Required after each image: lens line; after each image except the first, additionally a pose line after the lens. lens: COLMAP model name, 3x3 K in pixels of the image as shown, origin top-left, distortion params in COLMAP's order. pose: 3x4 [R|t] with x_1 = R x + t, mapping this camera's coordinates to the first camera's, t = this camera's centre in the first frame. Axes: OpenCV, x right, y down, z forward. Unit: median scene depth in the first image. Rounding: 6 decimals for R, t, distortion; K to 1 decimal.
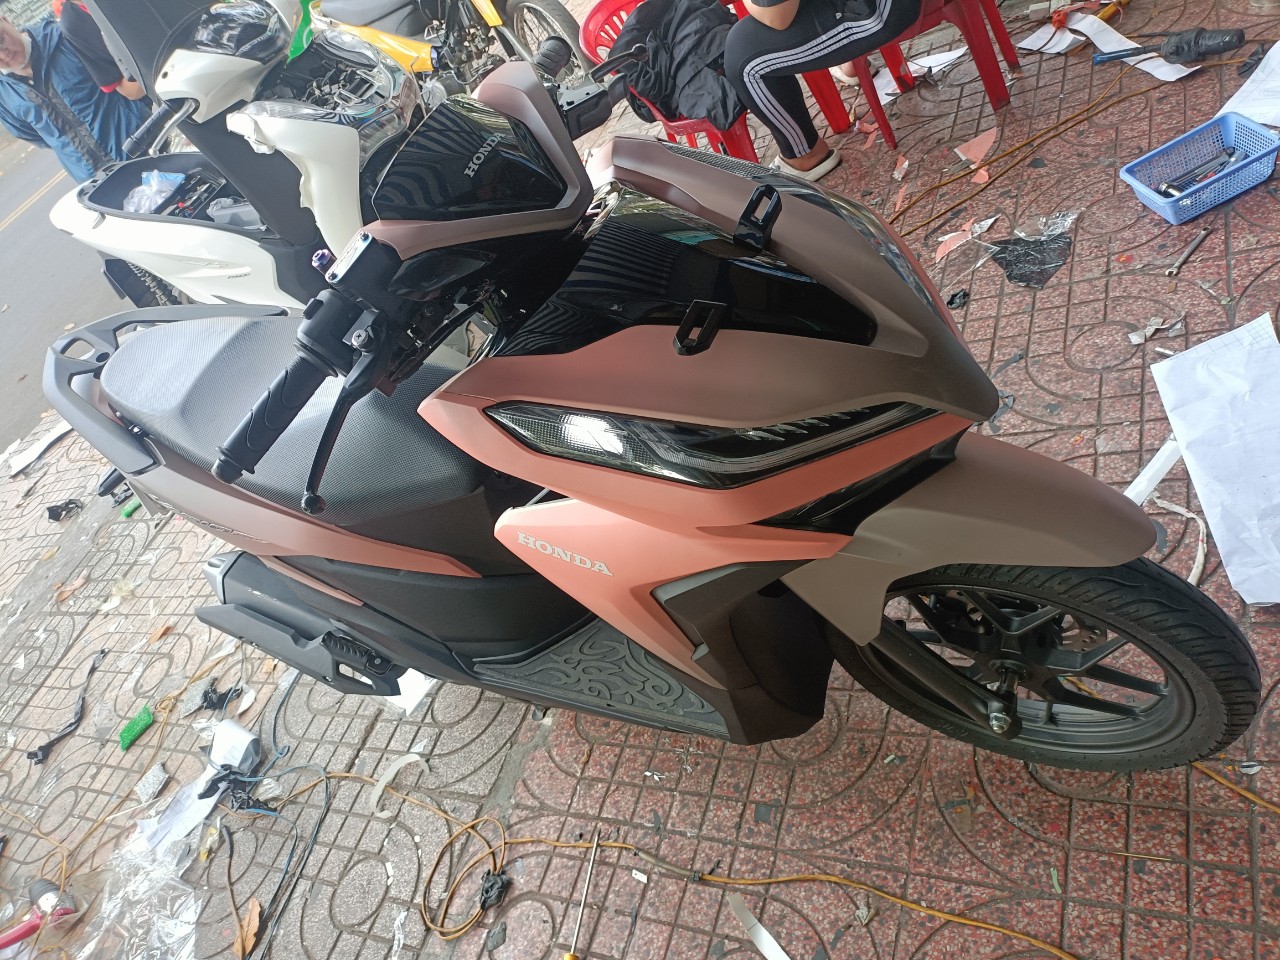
lens RADIAL K [[1003.3, 0, 640.0], [0, 1003.3, 480.0], [0, 0, 1]] dist [0.012094, 0.016186]
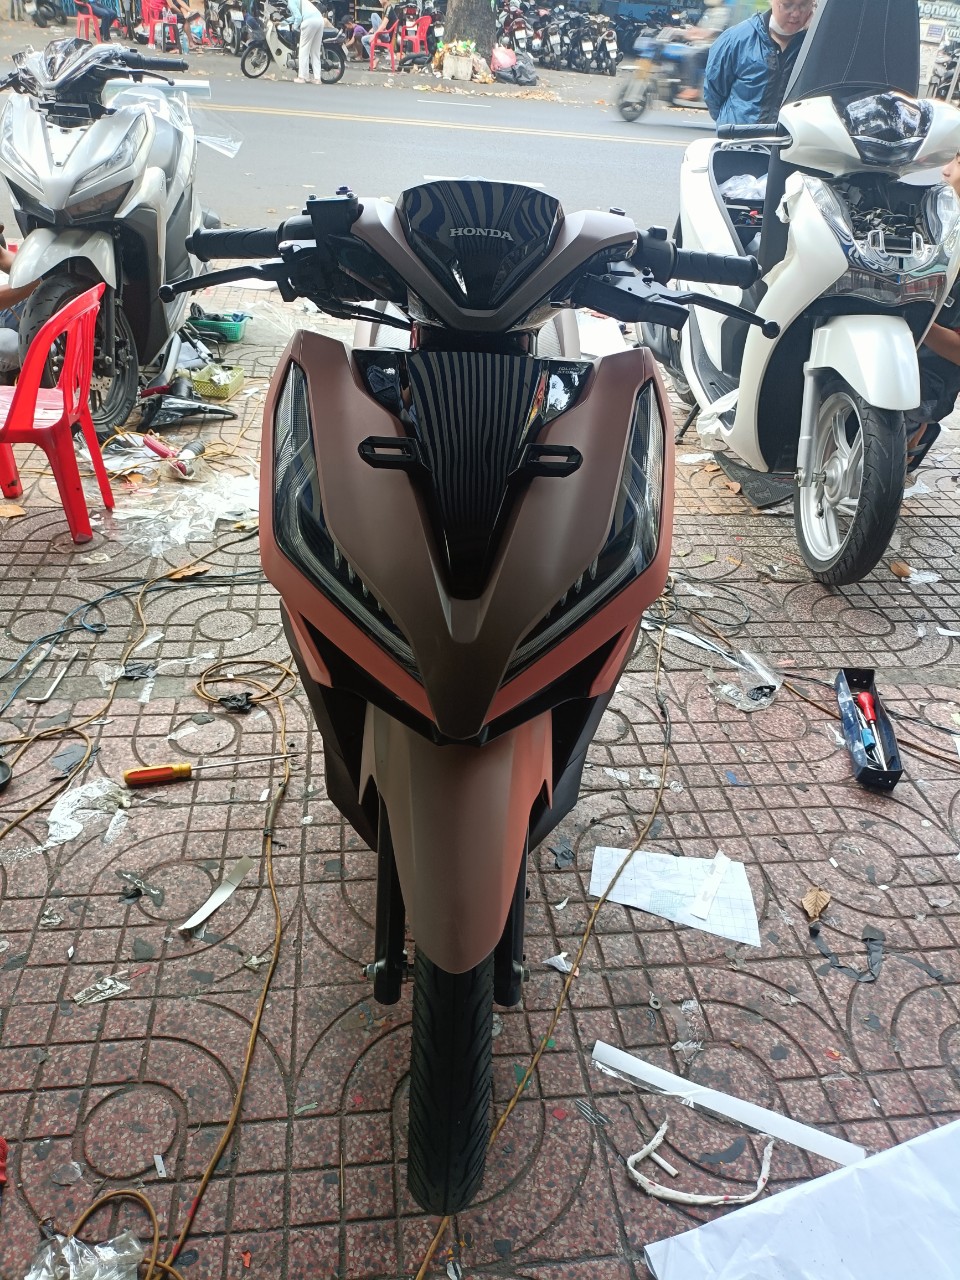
lens RADIAL K [[995.7, 0, 480.0], [0, 995.7, 640.0], [0, 0, 1]] dist [0.080527, -0.079396]
pose [[0.377837, 0.842853, -0.383195, 0.365221], [-0.805855, 0.503160, 0.312134, -0.248127], [0.455892, 0.190864, 0.869329, 0.059591]]
